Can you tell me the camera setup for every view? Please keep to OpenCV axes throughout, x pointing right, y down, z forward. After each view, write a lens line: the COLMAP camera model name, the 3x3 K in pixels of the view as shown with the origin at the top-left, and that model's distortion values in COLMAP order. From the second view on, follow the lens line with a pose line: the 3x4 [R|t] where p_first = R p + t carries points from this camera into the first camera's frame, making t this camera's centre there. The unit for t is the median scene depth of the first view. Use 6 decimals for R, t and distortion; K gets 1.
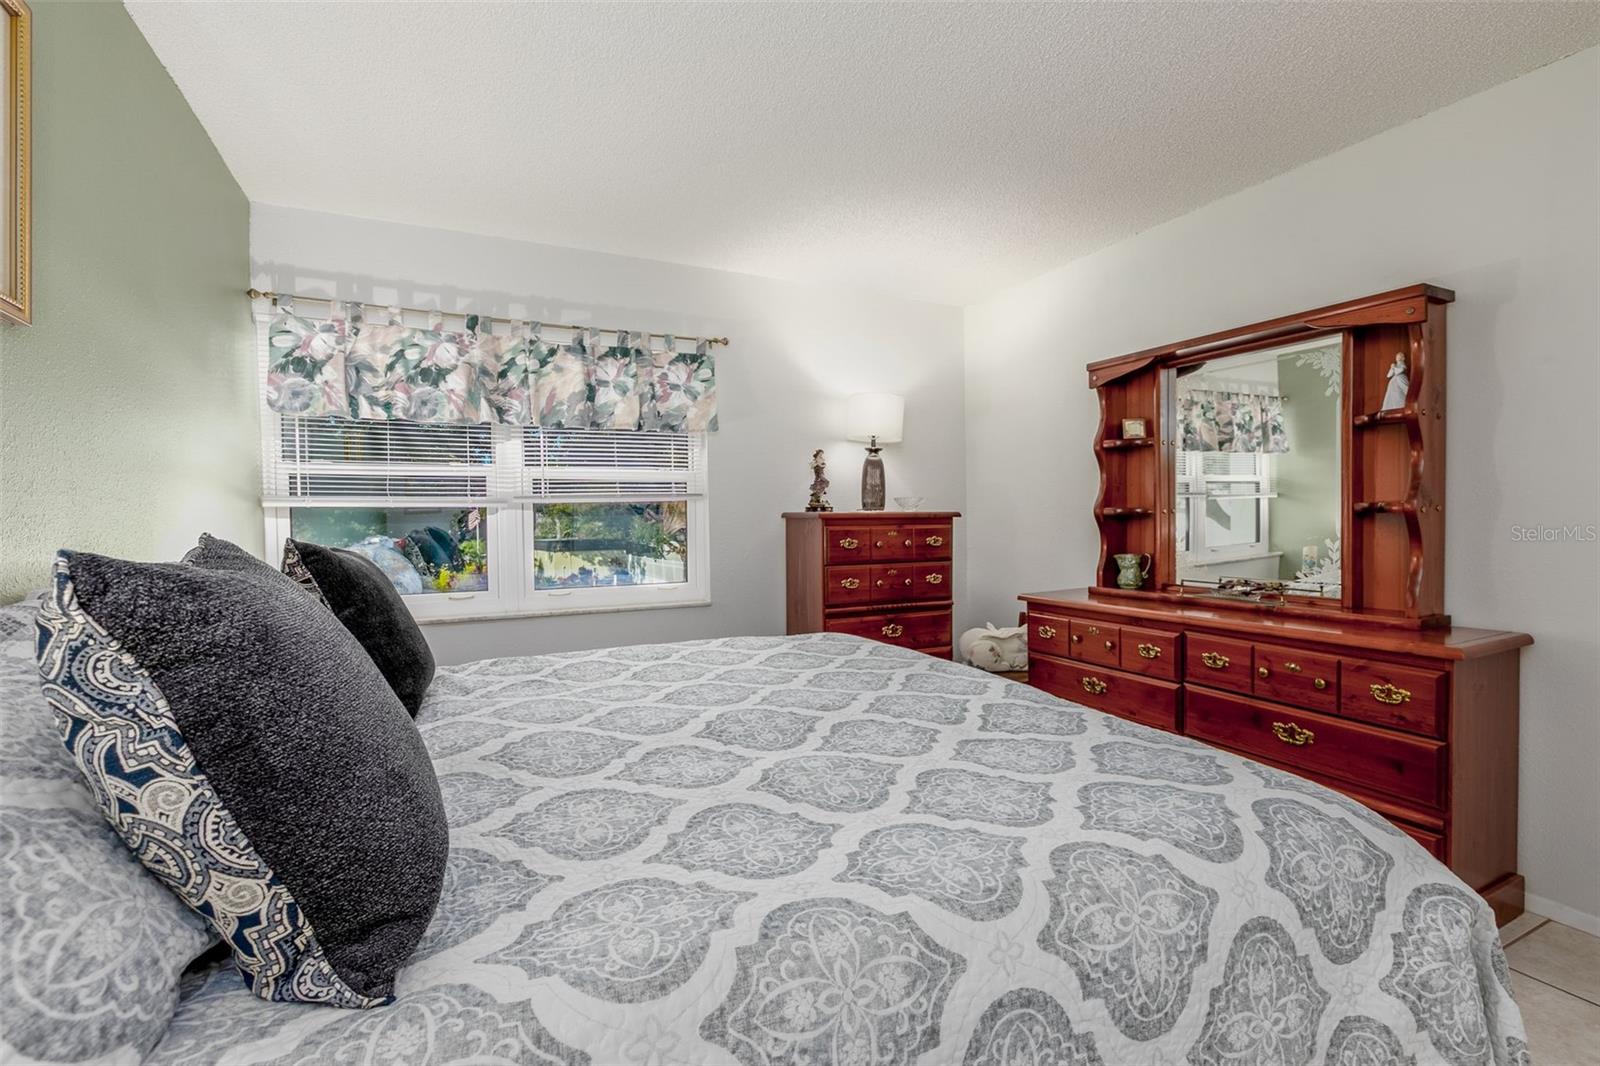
lens RADIAL K [[709.2, 0, 798.6], [0, 709.2, 525.3], [0, 0, 1]] dist [0.000766, -0.000292]
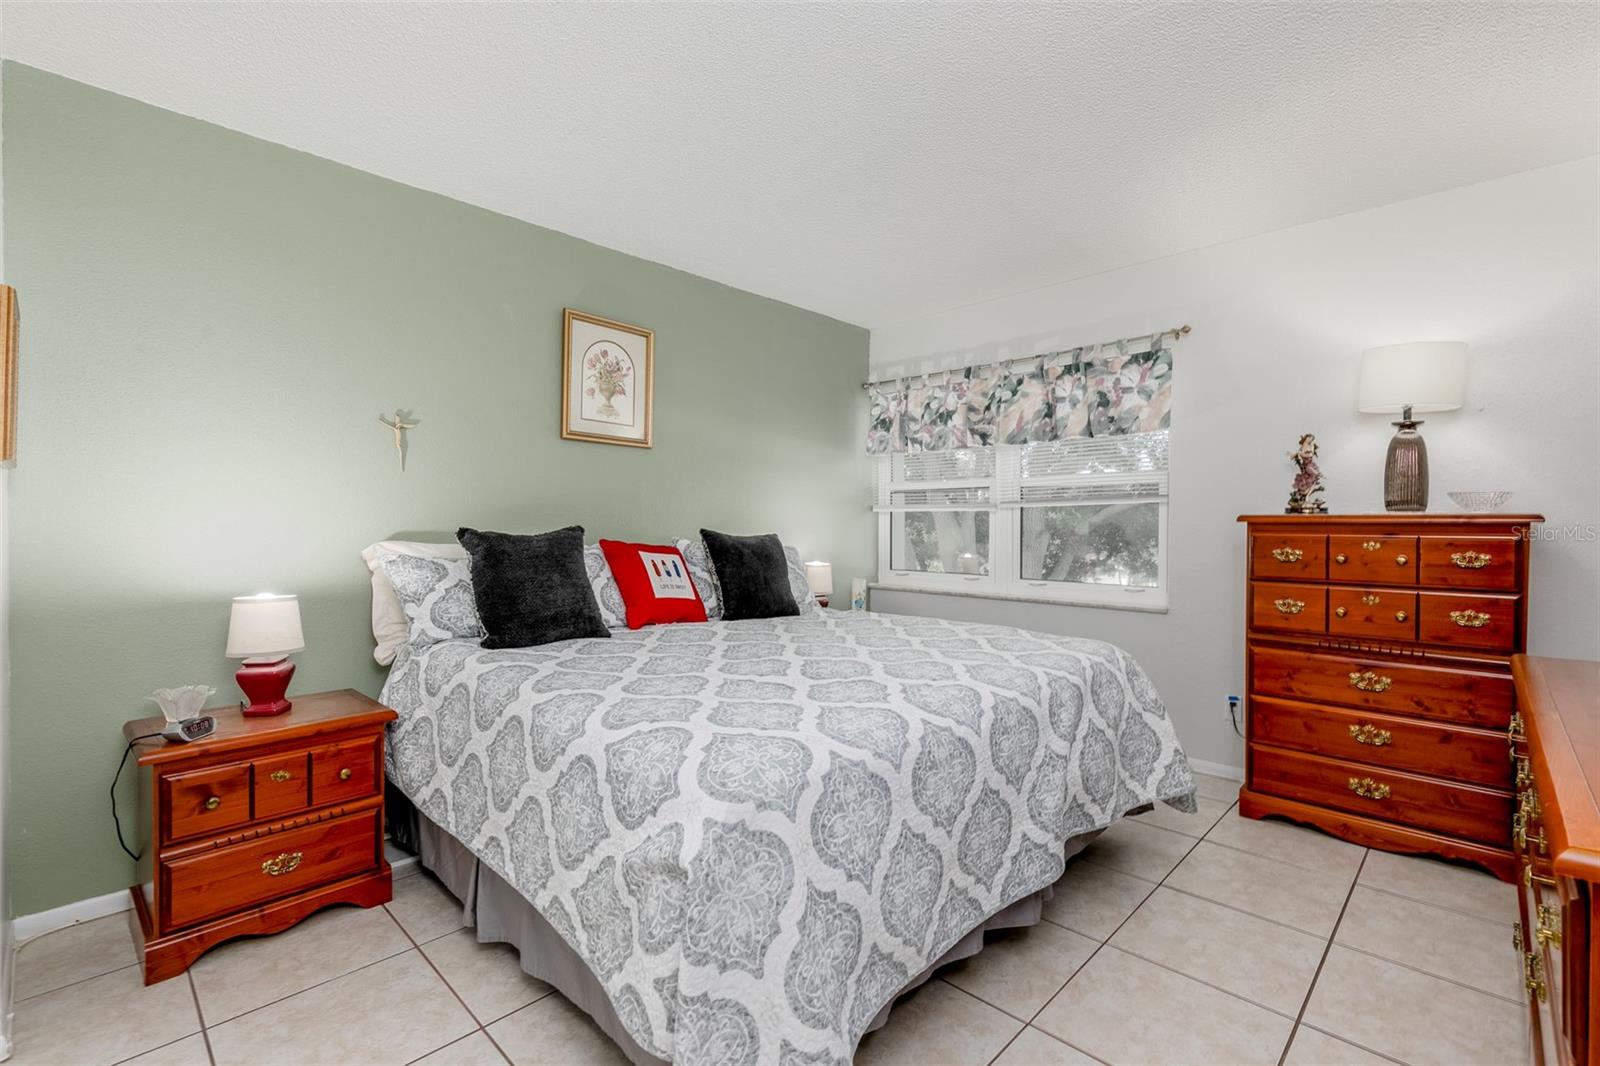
lens RADIAL K [[709.2, 0, 798.6], [0, 709.2, 525.3], [0, 0, 1]] dist [0.000766, -0.000292]
pose [[0.343161, 0.013918, -0.939173, 0.637244], [-0.011980, 0.999874, 0.010440, -0.008406], [0.939200, 0.007668, 0.343285, 0.228064]]
